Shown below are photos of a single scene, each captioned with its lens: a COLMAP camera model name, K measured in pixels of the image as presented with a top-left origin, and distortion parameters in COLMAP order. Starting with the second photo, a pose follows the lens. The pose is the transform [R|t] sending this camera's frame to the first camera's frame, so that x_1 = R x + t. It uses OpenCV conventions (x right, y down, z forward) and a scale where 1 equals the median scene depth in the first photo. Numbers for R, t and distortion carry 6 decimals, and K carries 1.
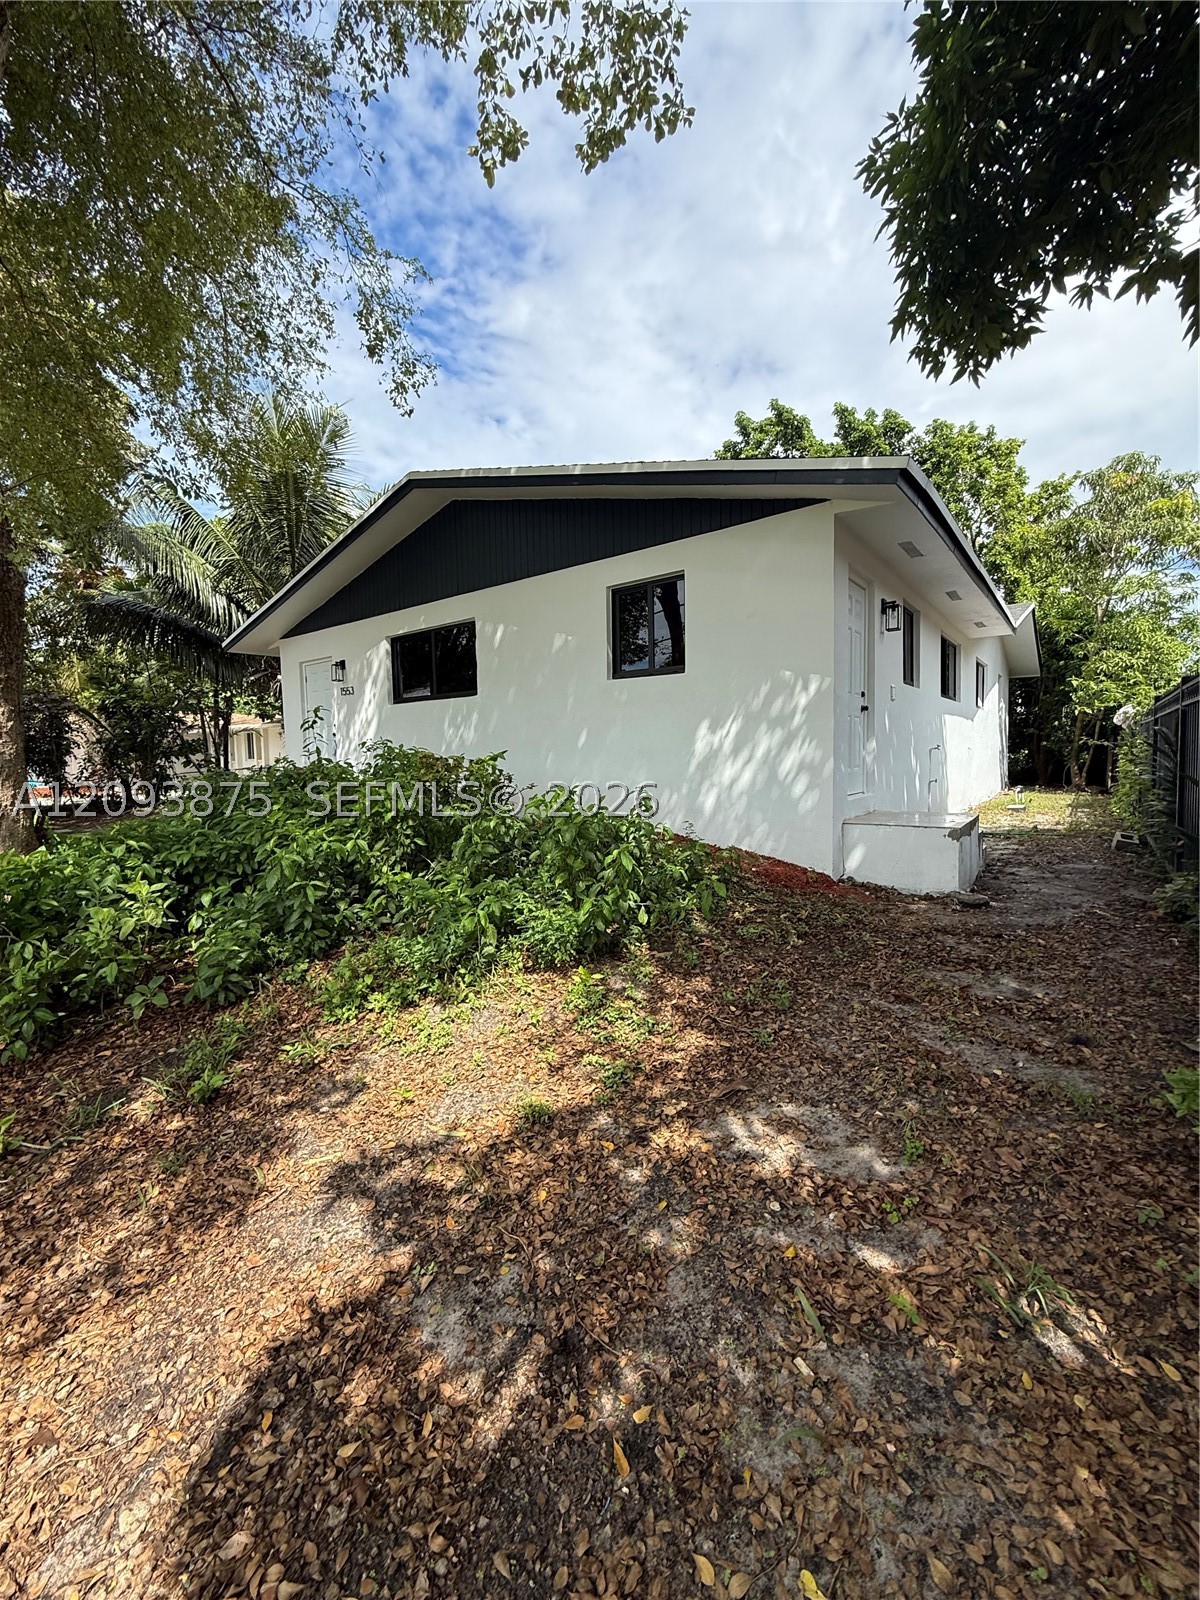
lens RADIAL K [[642.0, 0, 600.0], [0, 642.0, 800.0], [0, 0, 1]] dist [0.001575, -0.000016]
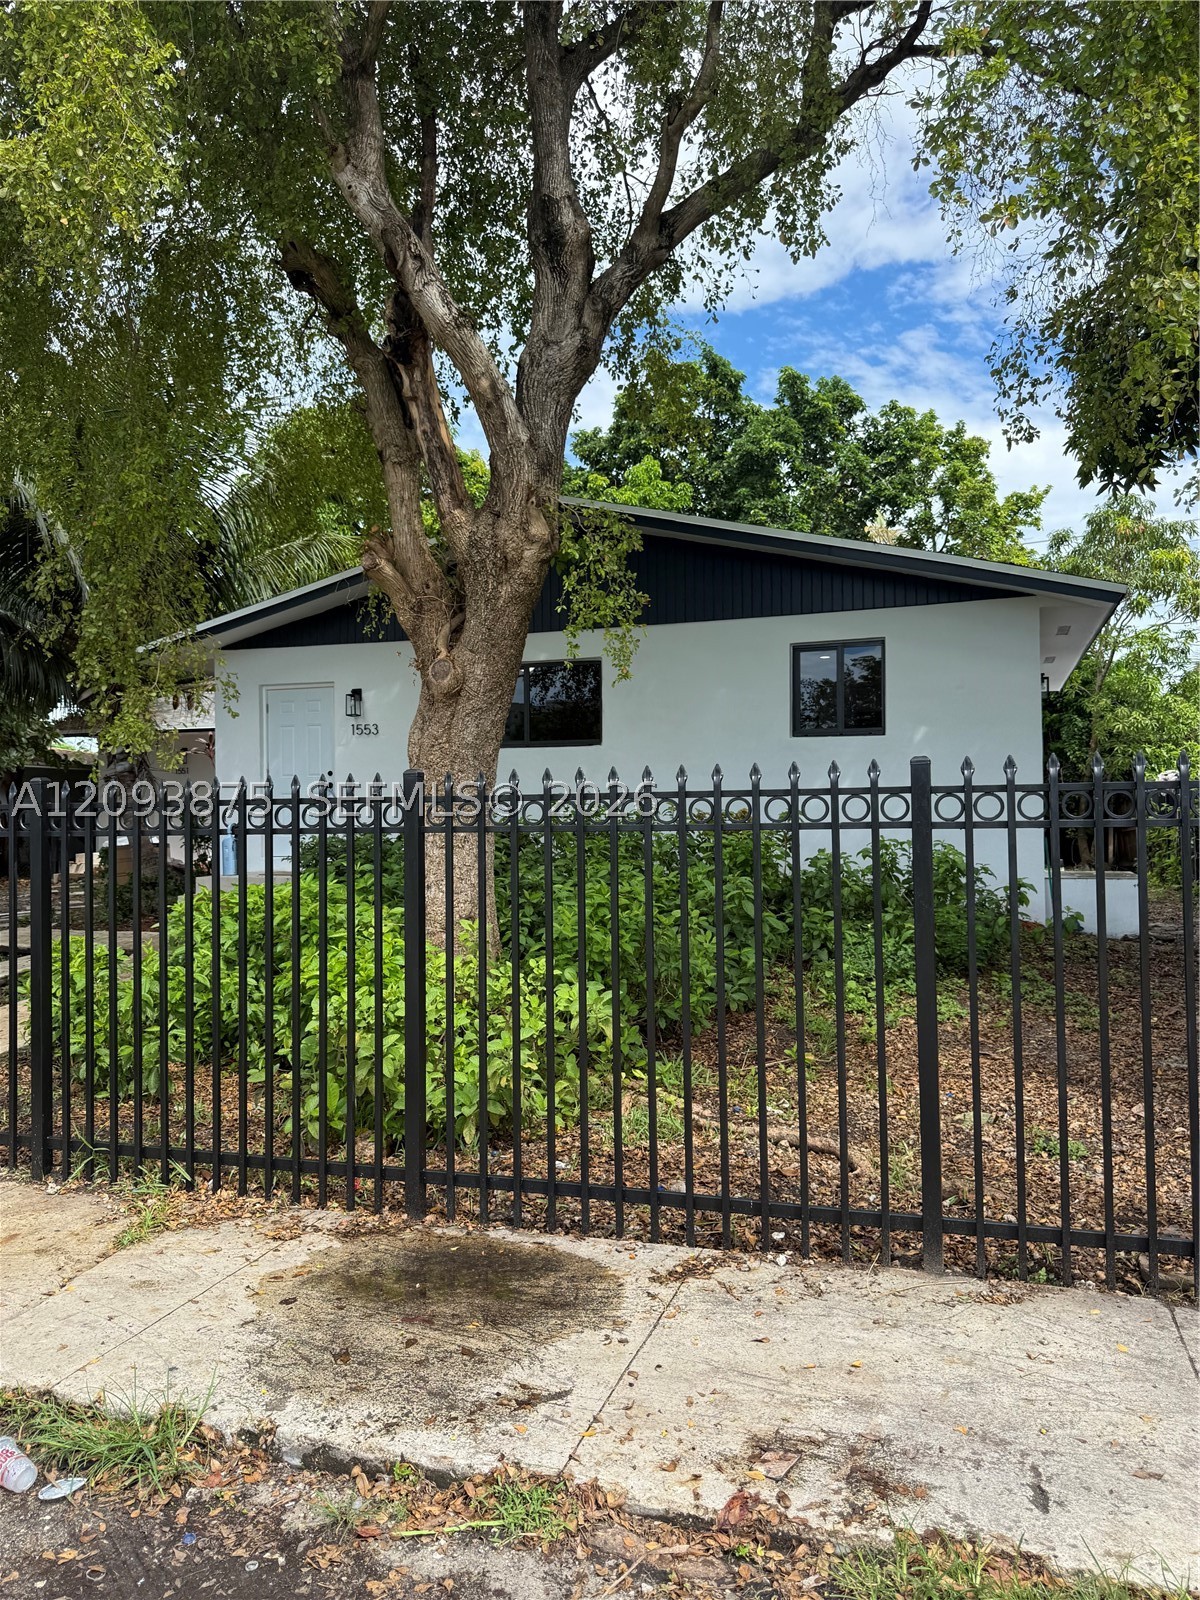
lens RADIAL K [[1111.3, 0, 600.0], [0, 1111.3, 800.0], [0, 0, 1]] dist [0.002559, -0.000018]
pose [[0.950191, 0.011013, 0.311473, -0.406390], [0.015114, 0.996571, -0.081346, 0.020702], [-0.311301, 0.082002, 0.946767, -0.256784]]
